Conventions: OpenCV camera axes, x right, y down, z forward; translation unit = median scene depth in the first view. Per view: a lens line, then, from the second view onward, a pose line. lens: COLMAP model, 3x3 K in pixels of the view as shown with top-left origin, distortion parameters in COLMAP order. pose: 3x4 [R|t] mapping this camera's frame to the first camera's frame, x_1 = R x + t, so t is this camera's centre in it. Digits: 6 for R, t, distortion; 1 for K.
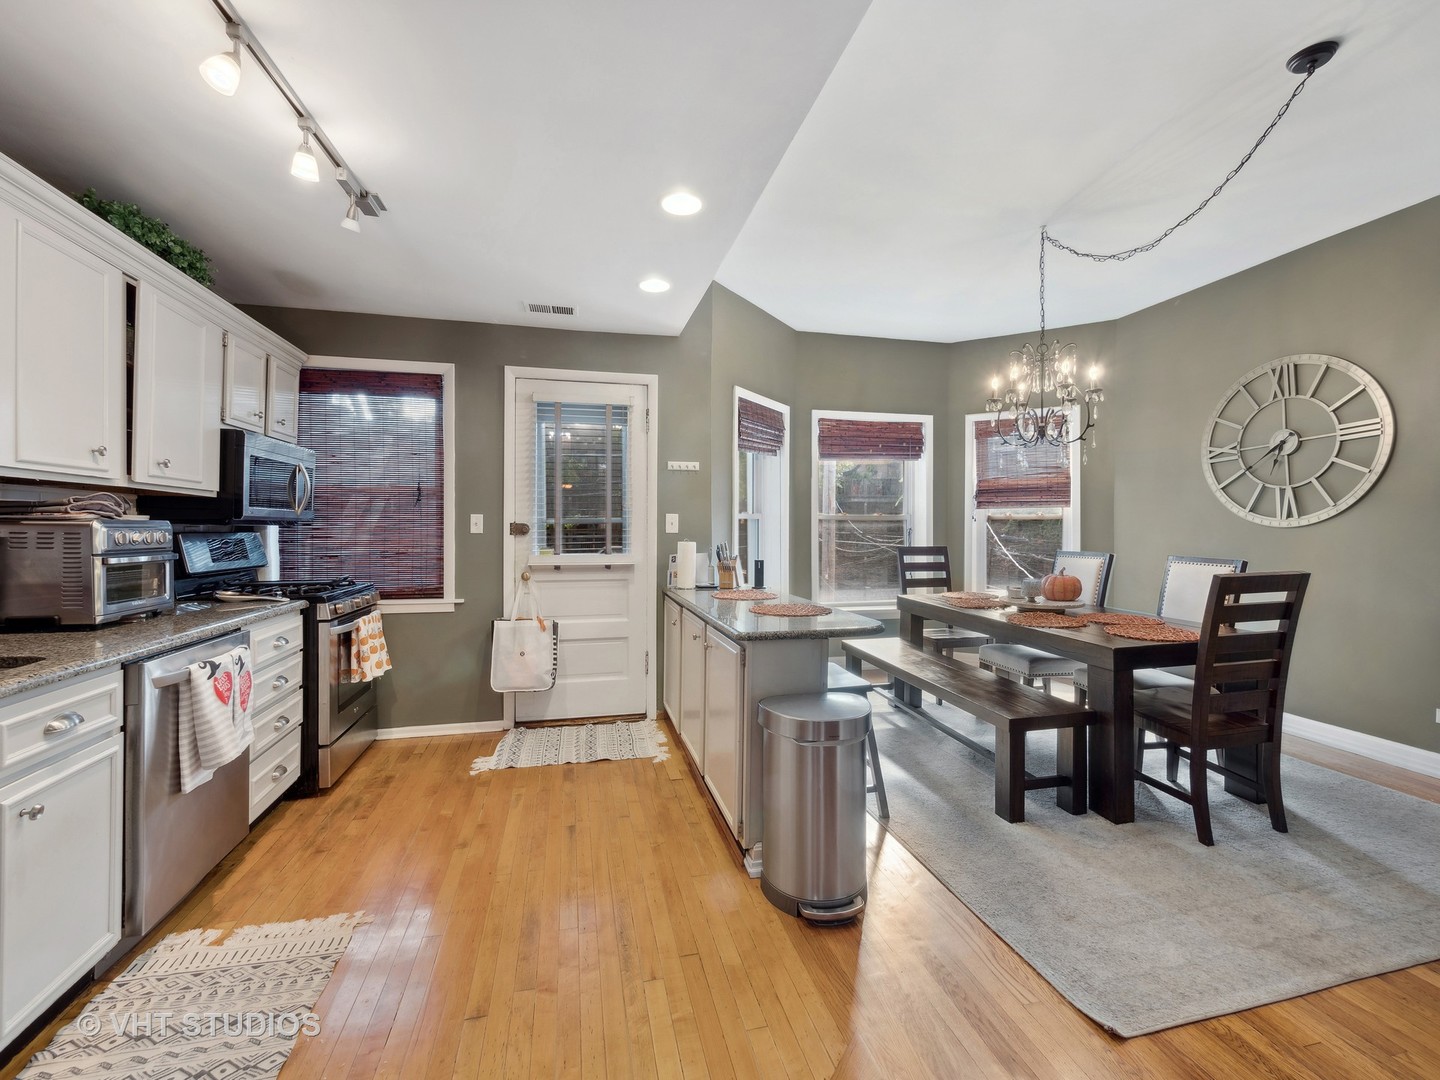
lens RADIAL K [[610.0, 0, 723.8], [0, 610.0, 533.4], [0, 0, 1]] dist [-0.000188, -0.000607]
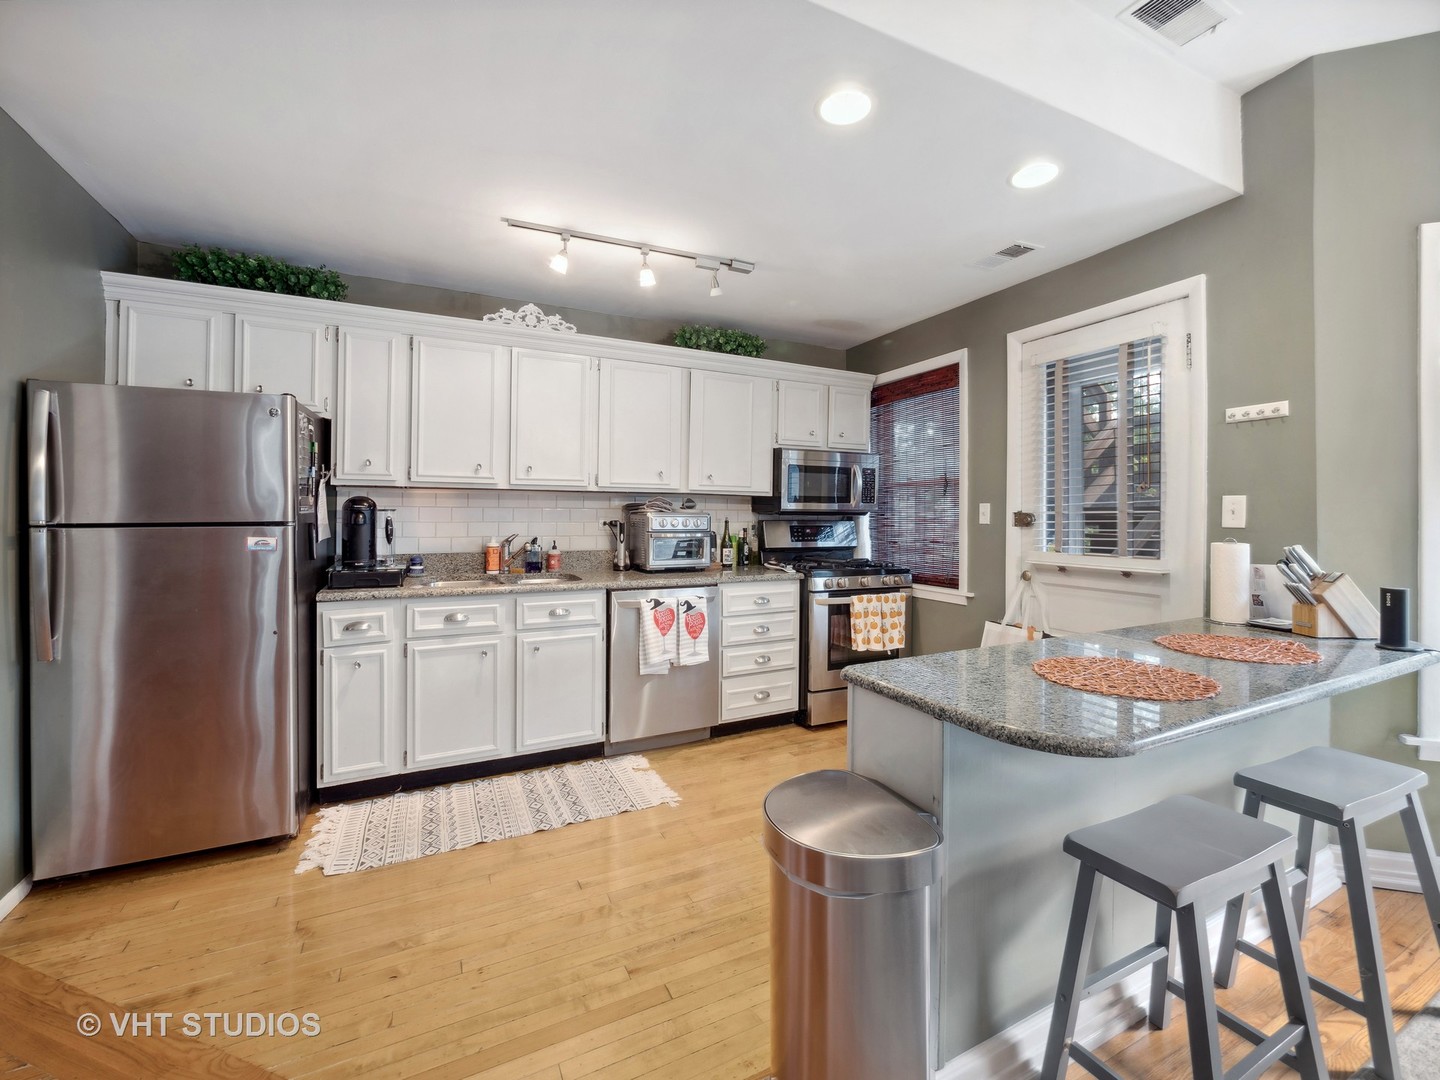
lens RADIAL K [[610.0, 0, 735.0], [0, 610.0, 507.7], [0, 0, 1]] dist [-0.000188, -0.000607]
pose [[0.235674, -0.011981, -0.971758, 0.405824], [-0.011210, 0.999824, -0.015046, -0.006484], [0.971768, 0.014439, 0.235498, 0.415704]]
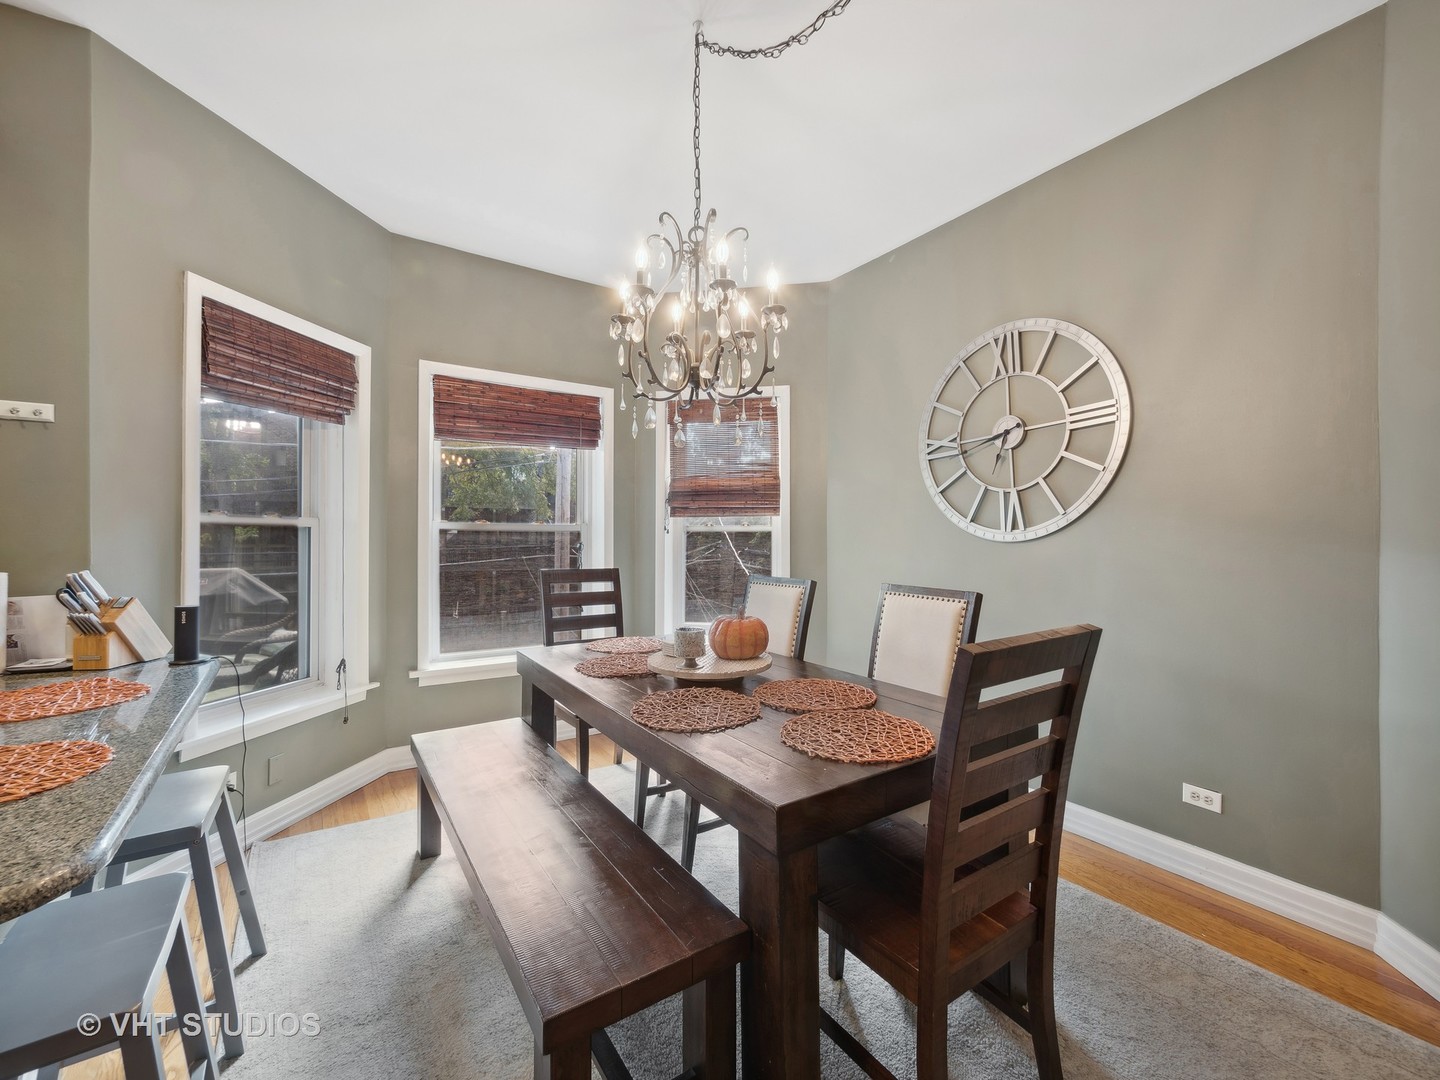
lens RADIAL K [[610.0, 0, 713.8], [0, 610.0, 543.1], [0, 0, 1]] dist [-0.000188, -0.000607]
pose [[0.938186, -0.000060, 0.346132, 0.301123], [0.002375, 0.999978, -0.006265, -0.004587], [-0.346124, 0.006699, 0.938165, 0.405129]]
